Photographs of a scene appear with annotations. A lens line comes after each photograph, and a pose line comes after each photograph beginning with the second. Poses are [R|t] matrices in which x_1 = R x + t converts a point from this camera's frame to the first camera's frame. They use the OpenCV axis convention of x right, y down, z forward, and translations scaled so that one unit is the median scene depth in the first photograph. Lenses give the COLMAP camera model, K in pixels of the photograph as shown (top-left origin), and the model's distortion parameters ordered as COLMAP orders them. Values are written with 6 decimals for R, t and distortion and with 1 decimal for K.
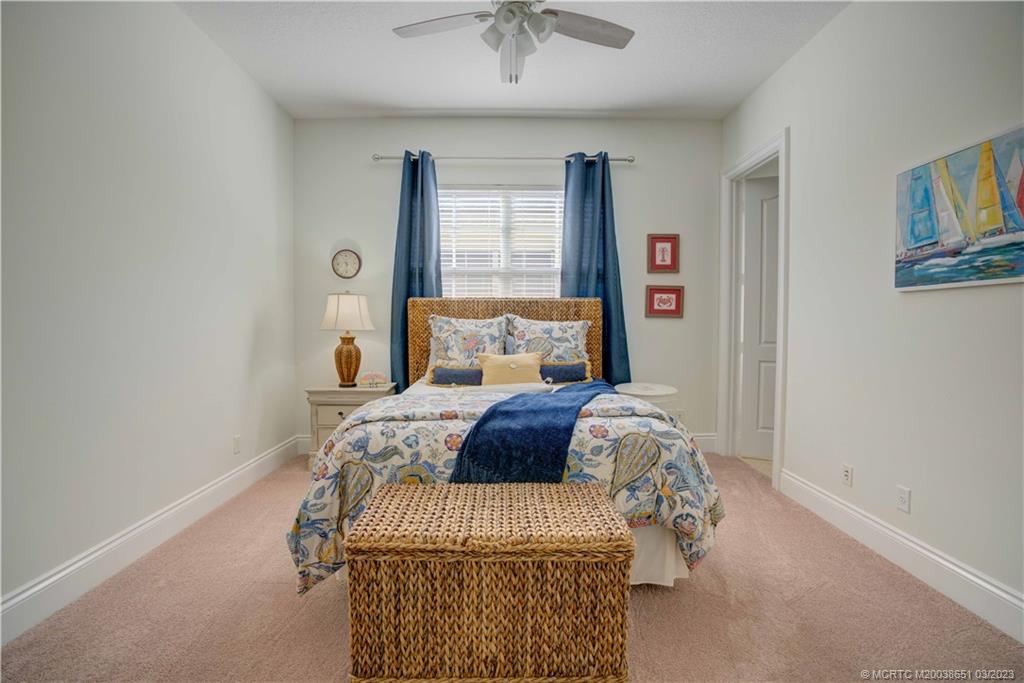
lens RADIAL K [[475.6, 0, 512.0], [0, 475.6, 341.5], [0, 0, 1]] dist [-0.071335, 0.028673]
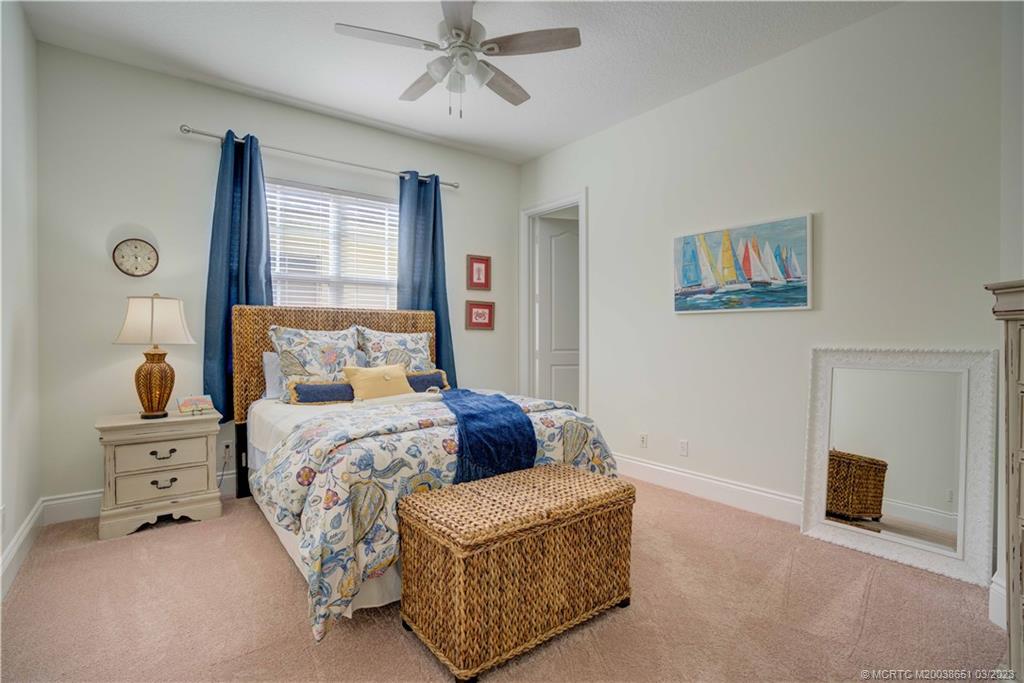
lens RADIAL K [[497.9, 0, 512.0], [0, 497.9, 341.5], [0, 0, 1]] dist [-0.061795, 0.029385]
pose [[0.792257, -0.009633, 0.610112, -0.407589], [0.024628, 0.999565, -0.016199, -0.001479], [-0.609690, 0.027859, 0.792150, 0.013389]]
